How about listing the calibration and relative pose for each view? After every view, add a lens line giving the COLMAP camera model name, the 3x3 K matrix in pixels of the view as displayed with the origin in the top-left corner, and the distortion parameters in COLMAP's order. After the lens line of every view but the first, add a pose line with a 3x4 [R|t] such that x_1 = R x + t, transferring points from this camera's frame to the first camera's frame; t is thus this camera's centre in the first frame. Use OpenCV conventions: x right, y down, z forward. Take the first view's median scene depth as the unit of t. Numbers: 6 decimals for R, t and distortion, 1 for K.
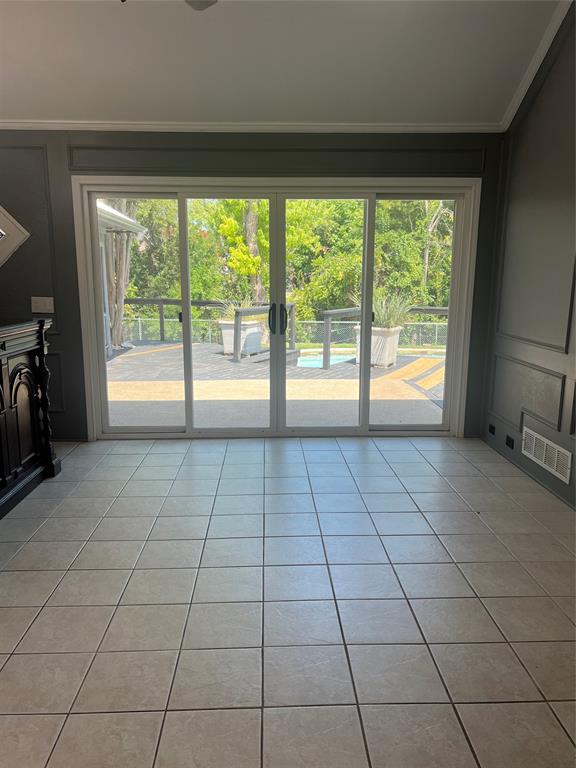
lens RADIAL K [[575.2, 0, 280.1], [0, 575.2, 389.2], [0, 0, 1]] dist [0.042656, -0.041788]
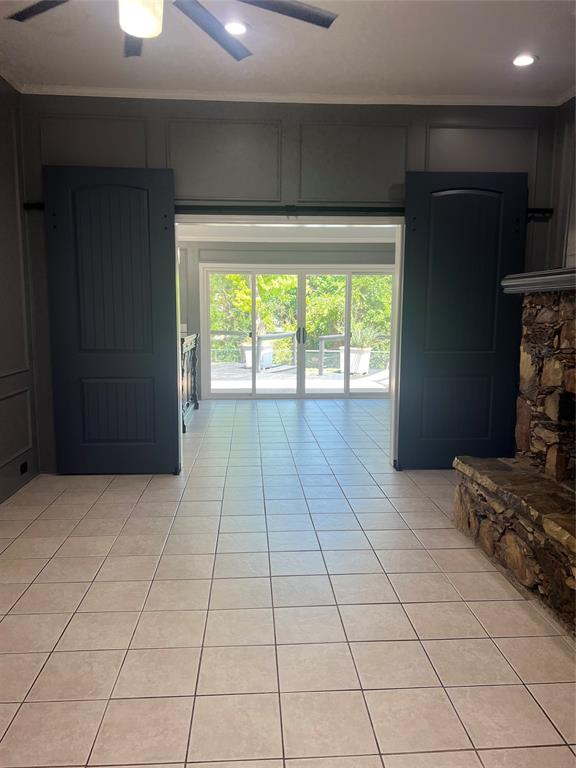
lens RADIAL K [[575.2, 0, 295.6], [0, 575.2, 377.5], [0, 0, 1]] dist [0.042656, -0.041788]
pose [[0.998406, -0.004942, 0.056217, -0.056861], [0.009541, 0.996600, -0.081839, 0.075668], [-0.055621, 0.082245, 0.995059, -0.387057]]
